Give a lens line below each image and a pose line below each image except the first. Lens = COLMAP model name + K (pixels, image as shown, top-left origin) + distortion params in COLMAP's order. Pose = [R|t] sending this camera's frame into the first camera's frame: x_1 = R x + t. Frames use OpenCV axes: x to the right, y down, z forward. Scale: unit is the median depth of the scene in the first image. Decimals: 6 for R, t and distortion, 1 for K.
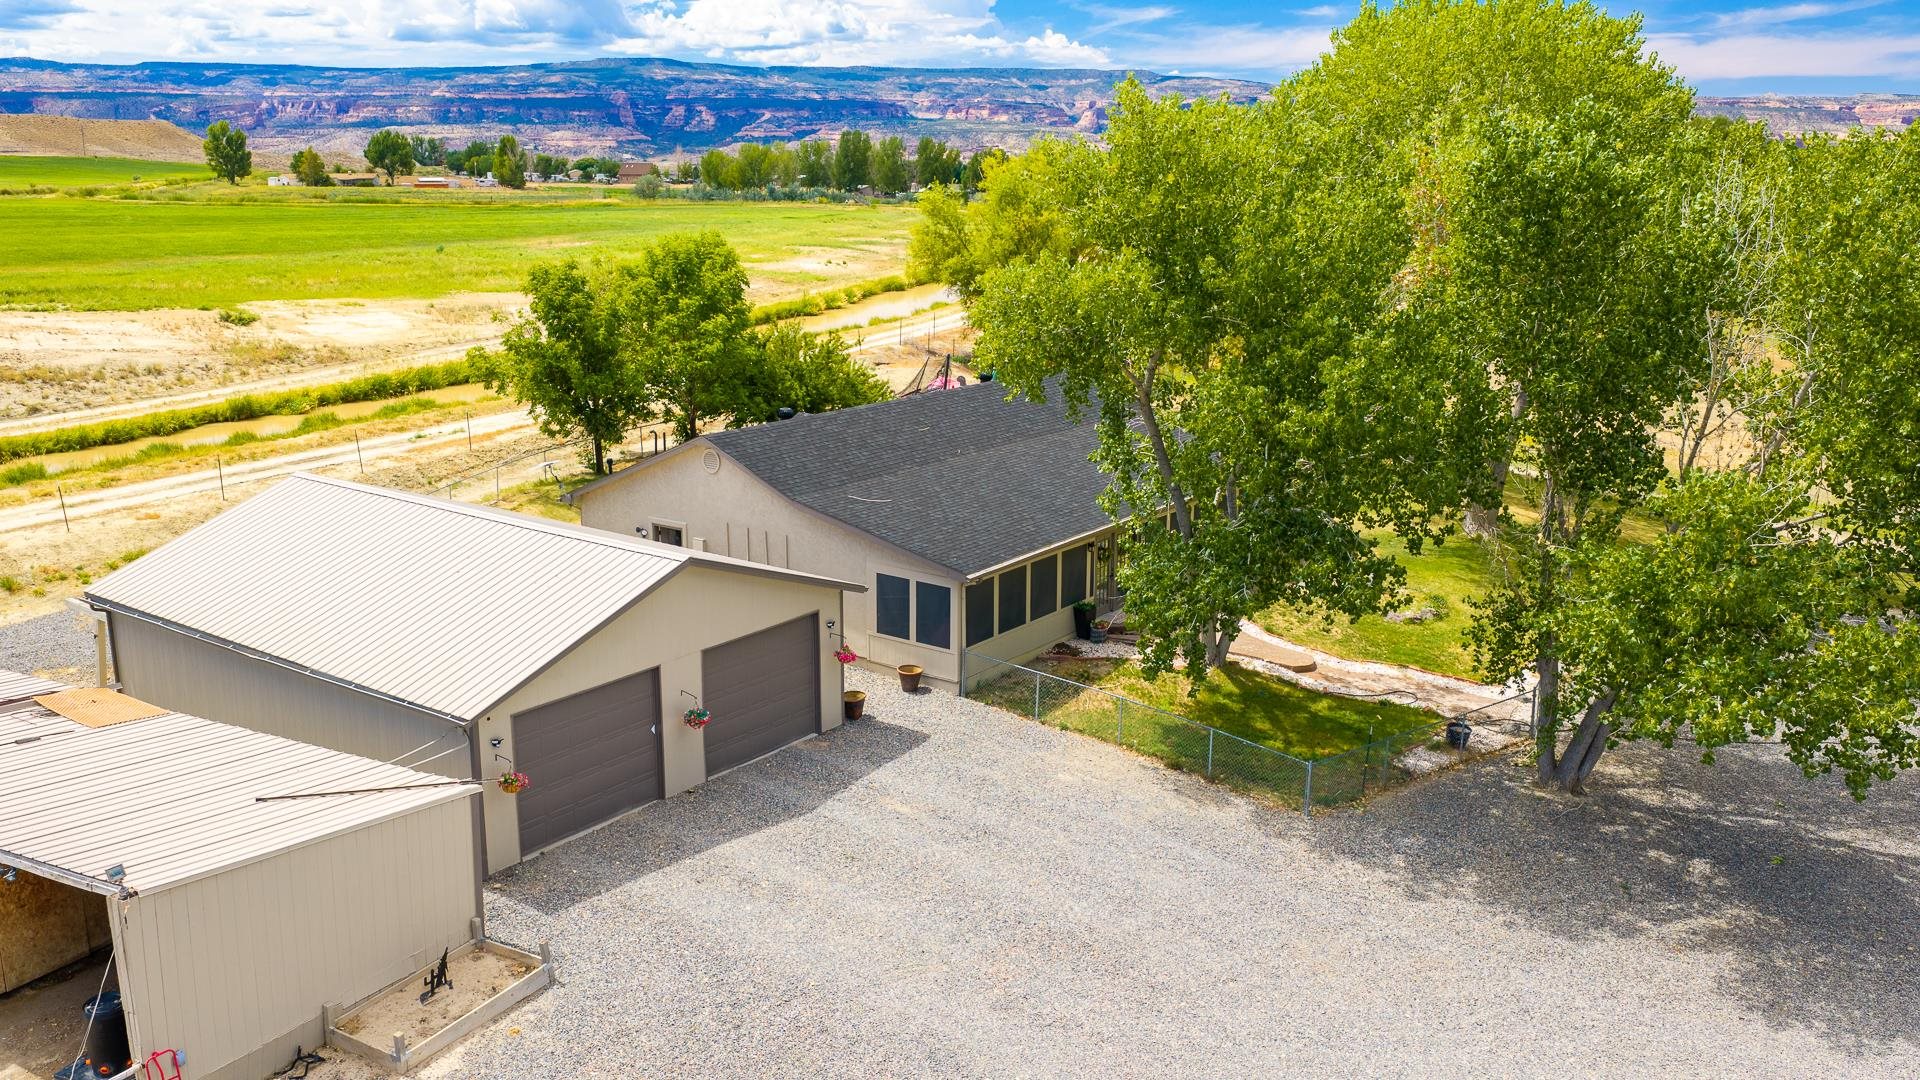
lens RADIAL K [[1581.3, 0, 953.3], [0, 1581.3, 538.1], [0, 0, 1]] dist [0.015085, -0.034723]
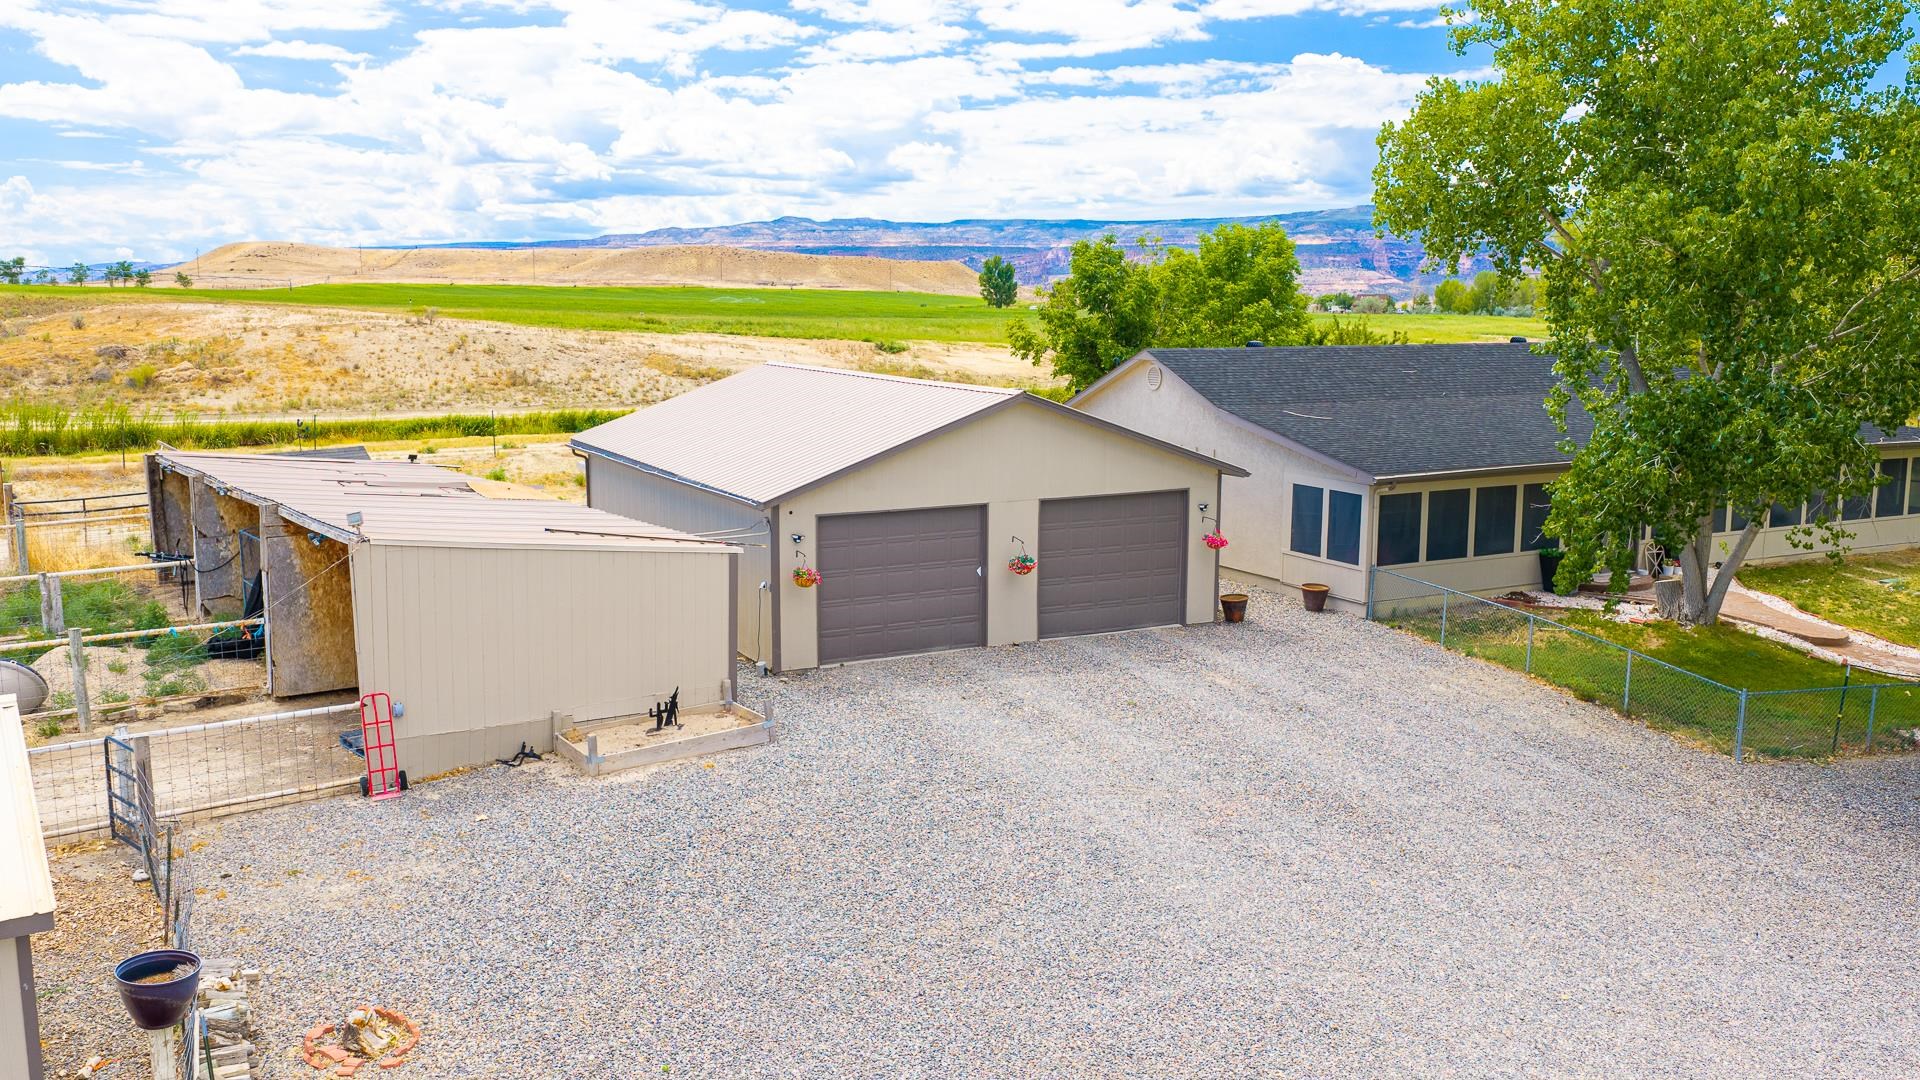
lens RADIAL K [[1581.3, 0, 957.4], [0, 1581.3, 543.9], [0, 0, 1]] dist [0.015085, -0.034723]
pose [[0.897912, 0.067232, -0.435010, 0.181165], [-0.103870, 0.992720, -0.060970, 0.135053], [0.427745, 0.099930, 0.898359, 0.095433]]
